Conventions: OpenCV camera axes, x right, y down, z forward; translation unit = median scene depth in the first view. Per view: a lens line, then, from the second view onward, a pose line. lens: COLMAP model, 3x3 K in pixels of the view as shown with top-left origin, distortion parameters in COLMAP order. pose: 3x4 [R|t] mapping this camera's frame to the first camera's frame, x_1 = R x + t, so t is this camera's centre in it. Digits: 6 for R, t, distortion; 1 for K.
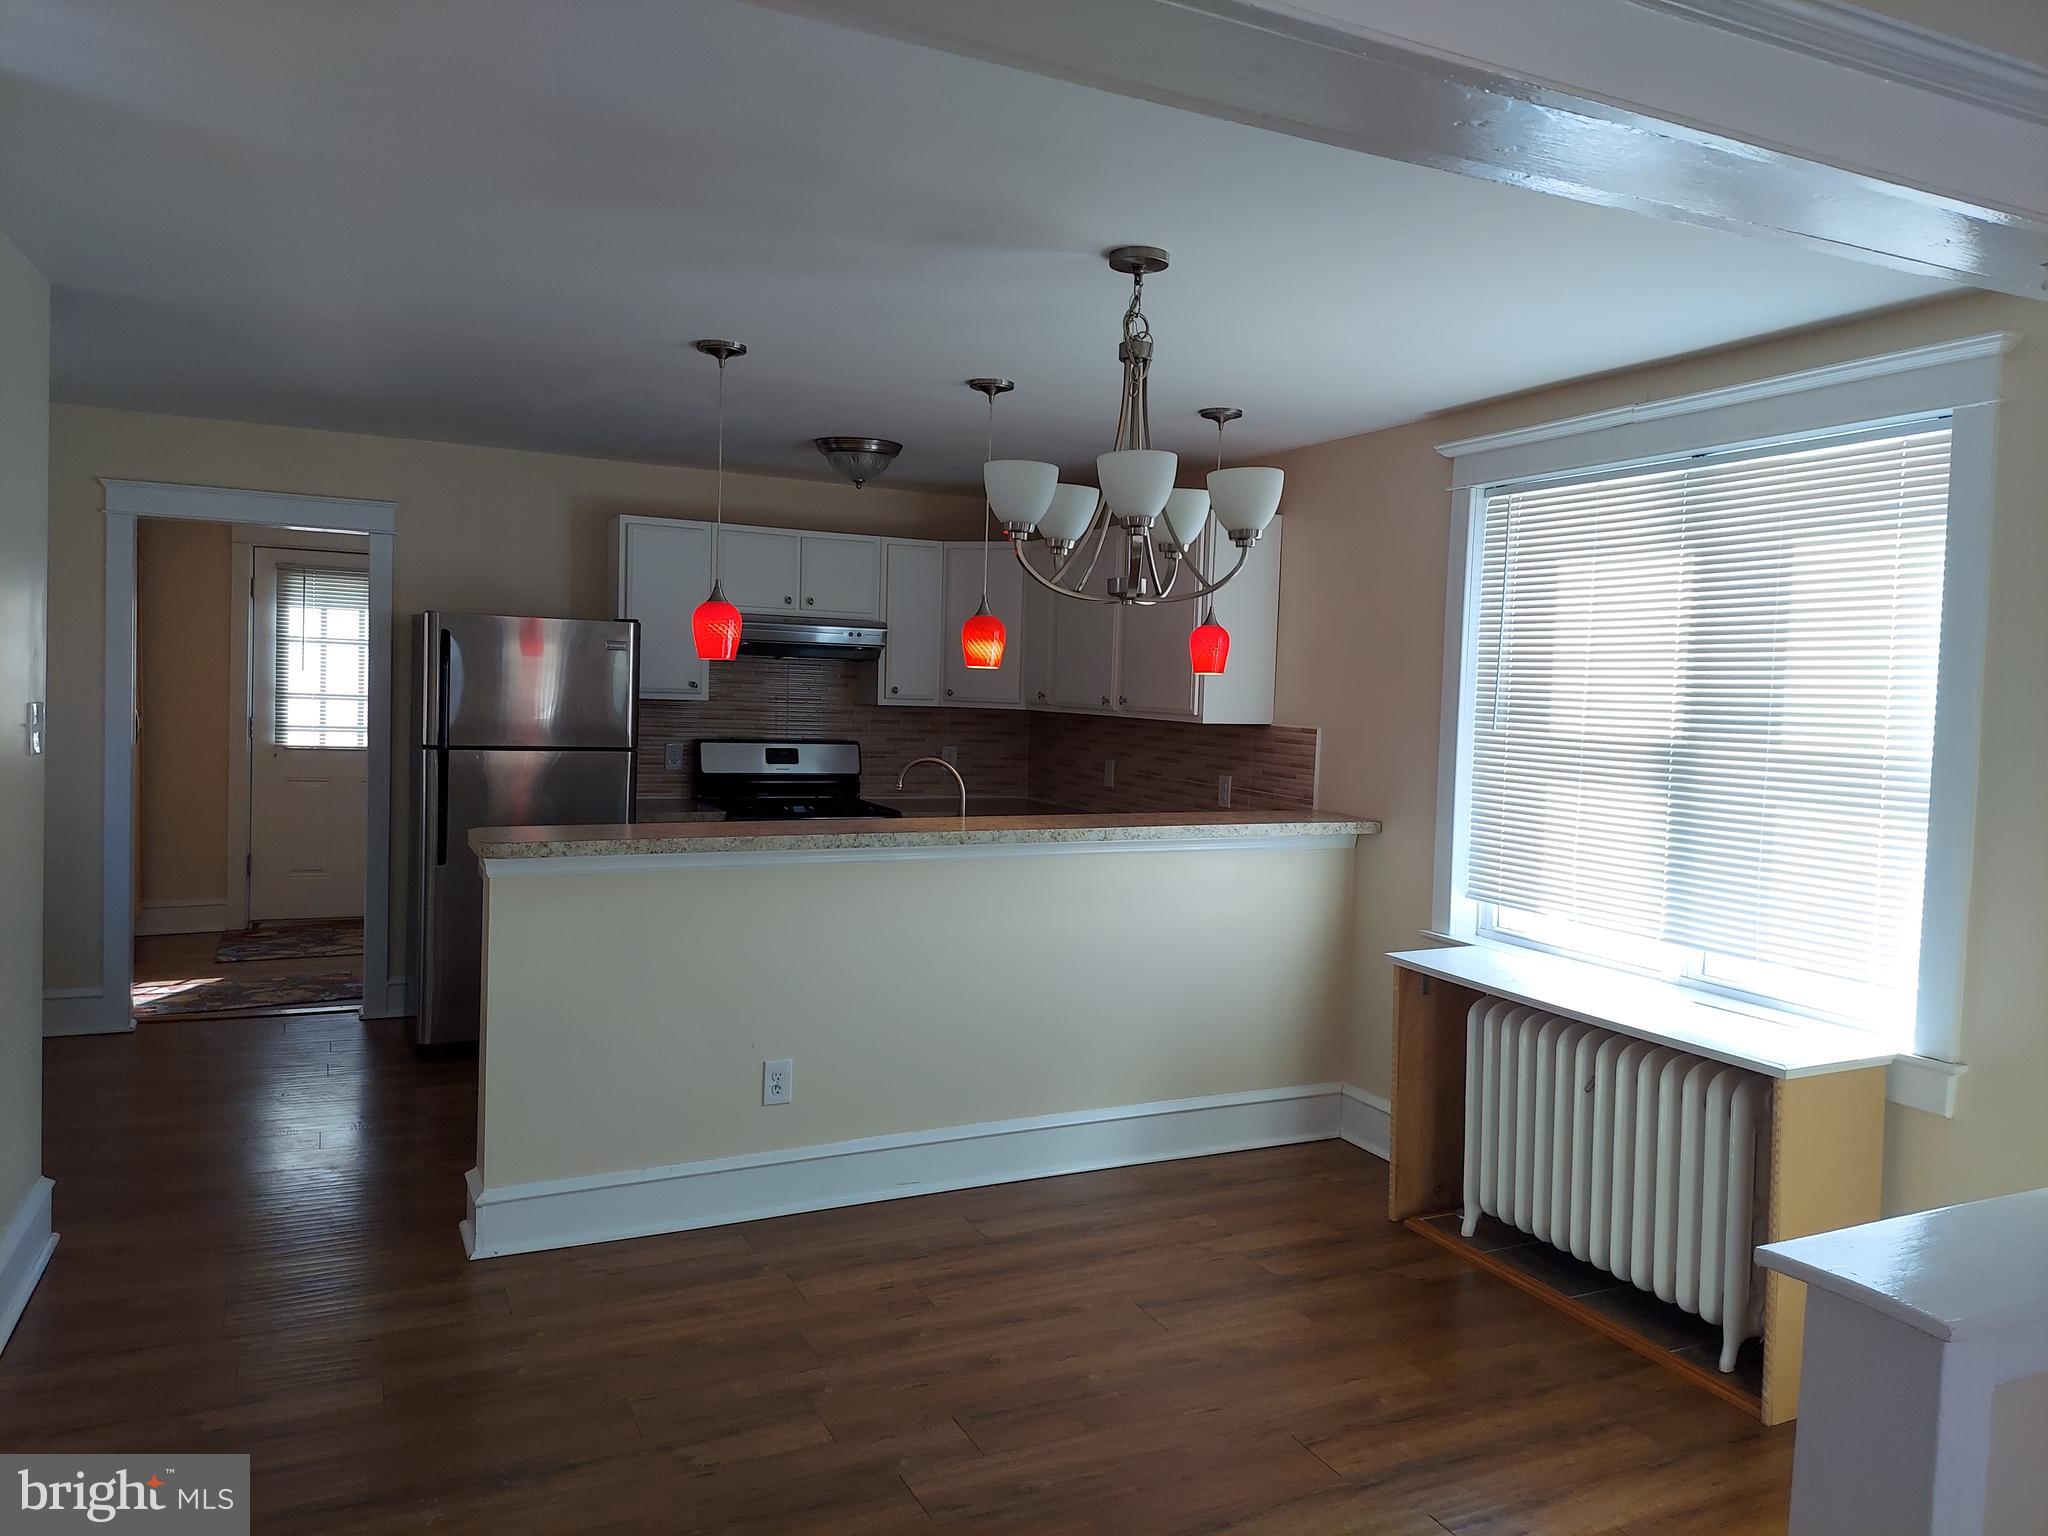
lens RADIAL K [[1469.7, 0, 1023.6], [0, 1469.7, 757.9], [0, 0, 1]] dist [0.098428, -0.113629]
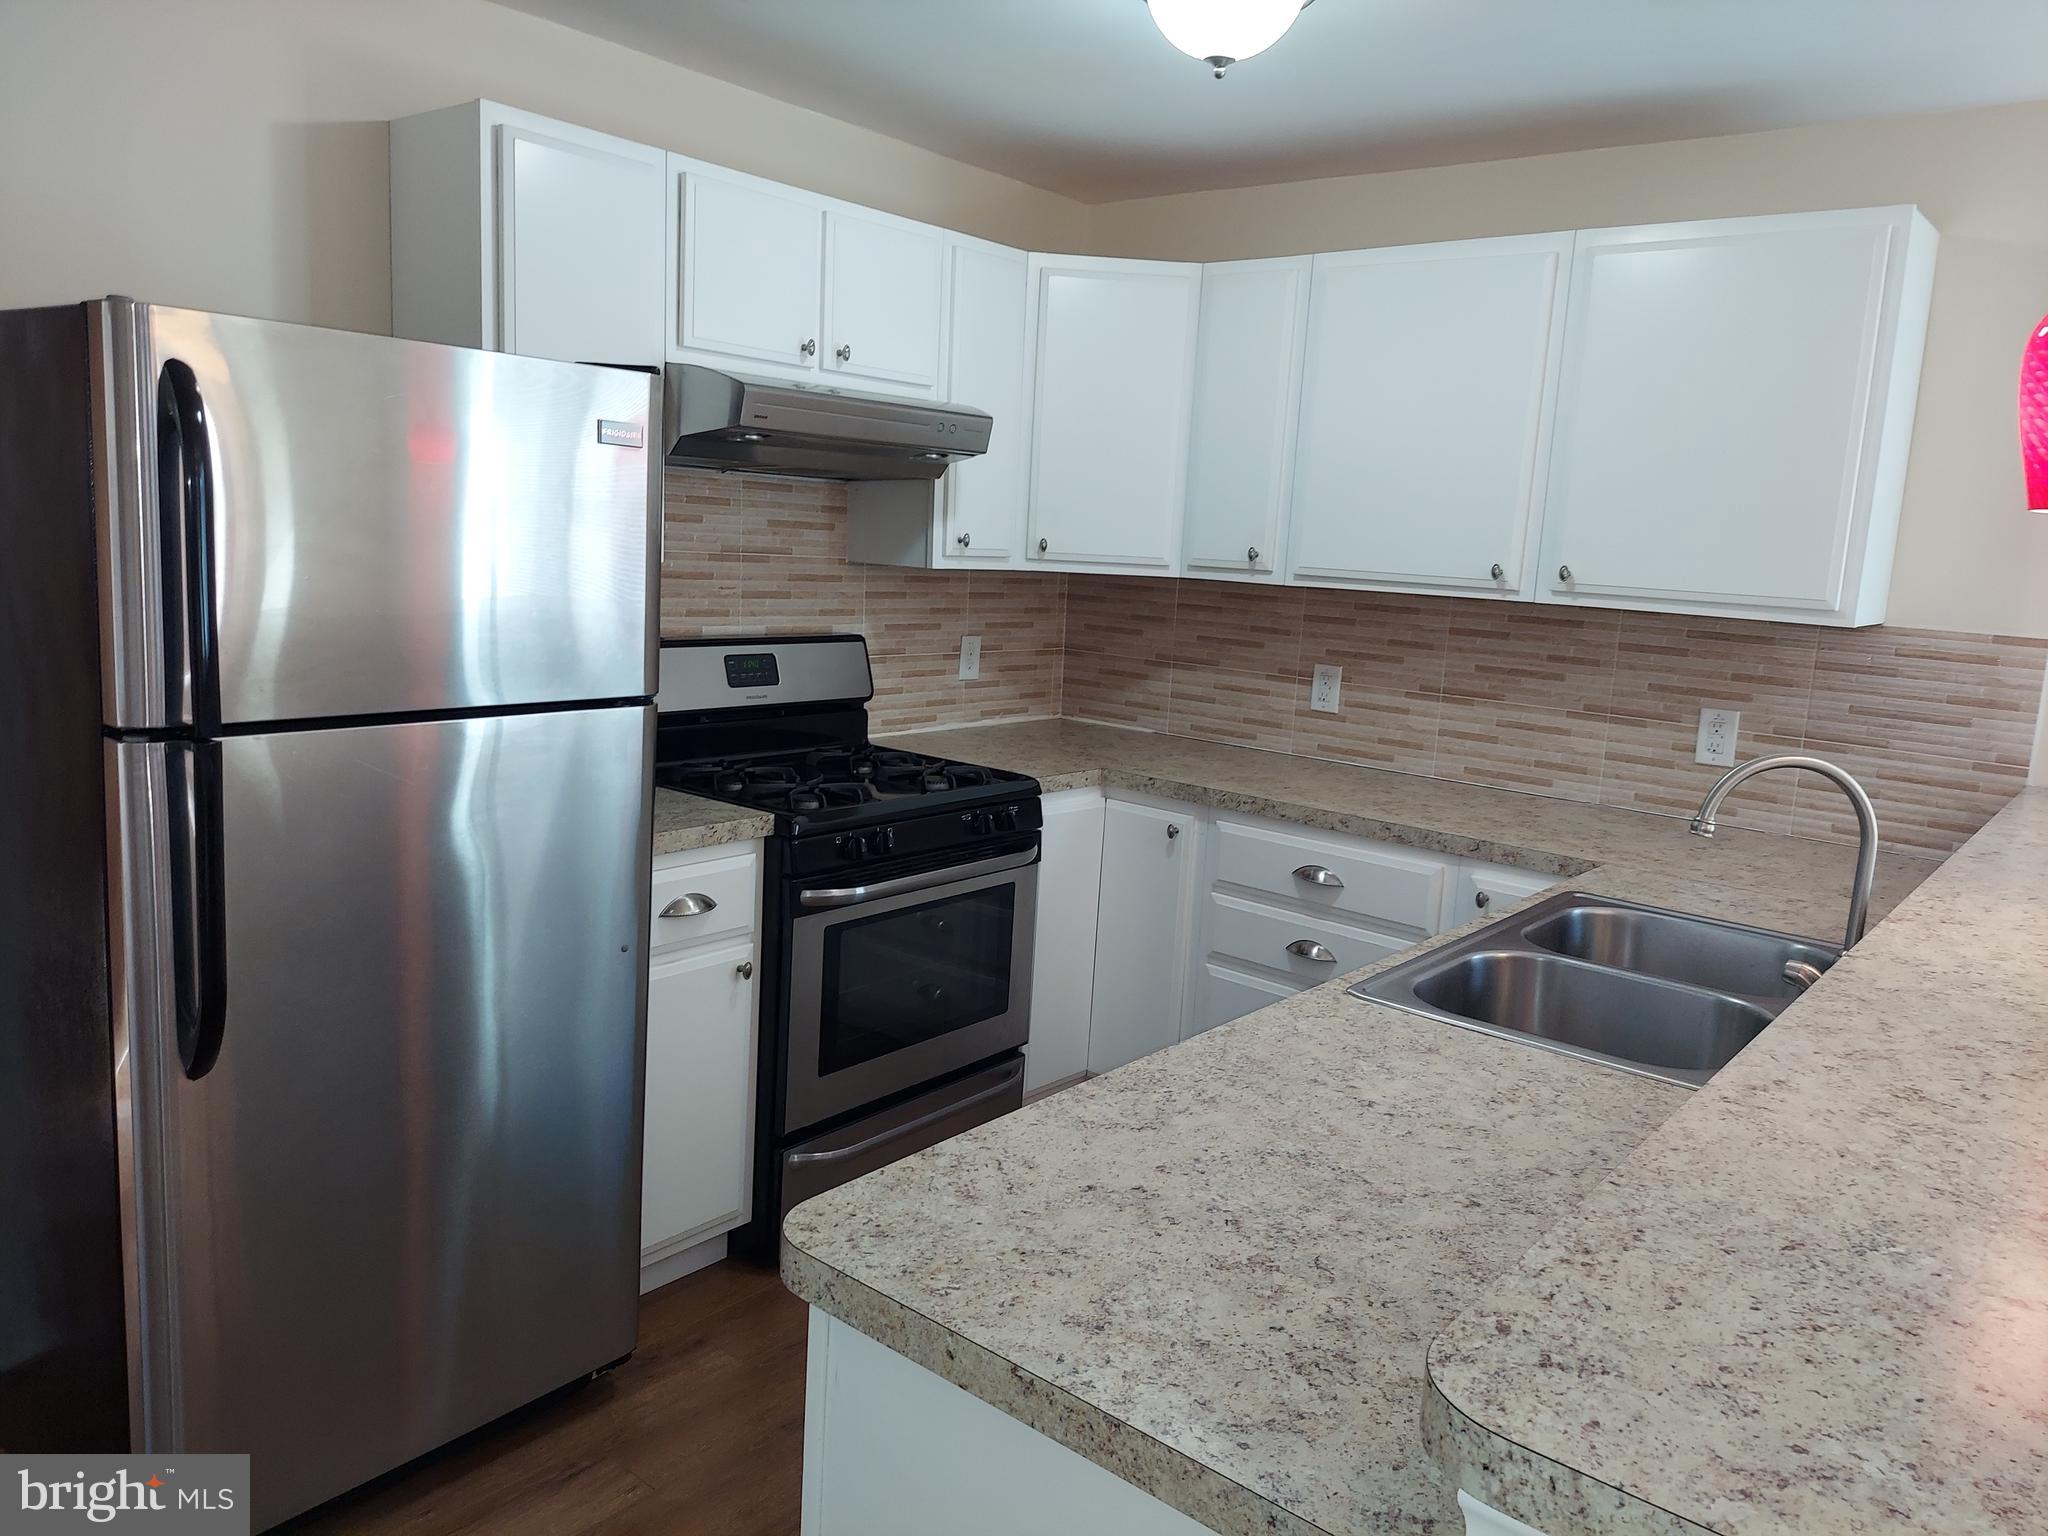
lens RADIAL K [[1469.7, 0, 1023.6], [0, 1469.7, 757.9], [0, 0, 1]] dist [0.098428, -0.113629]
pose [[0.901565, -0.053198, 0.429361, -0.301782], [-0.001137, 0.992117, 0.125311, -0.035193], [-0.432643, -0.113464, 0.894397, 0.515858]]
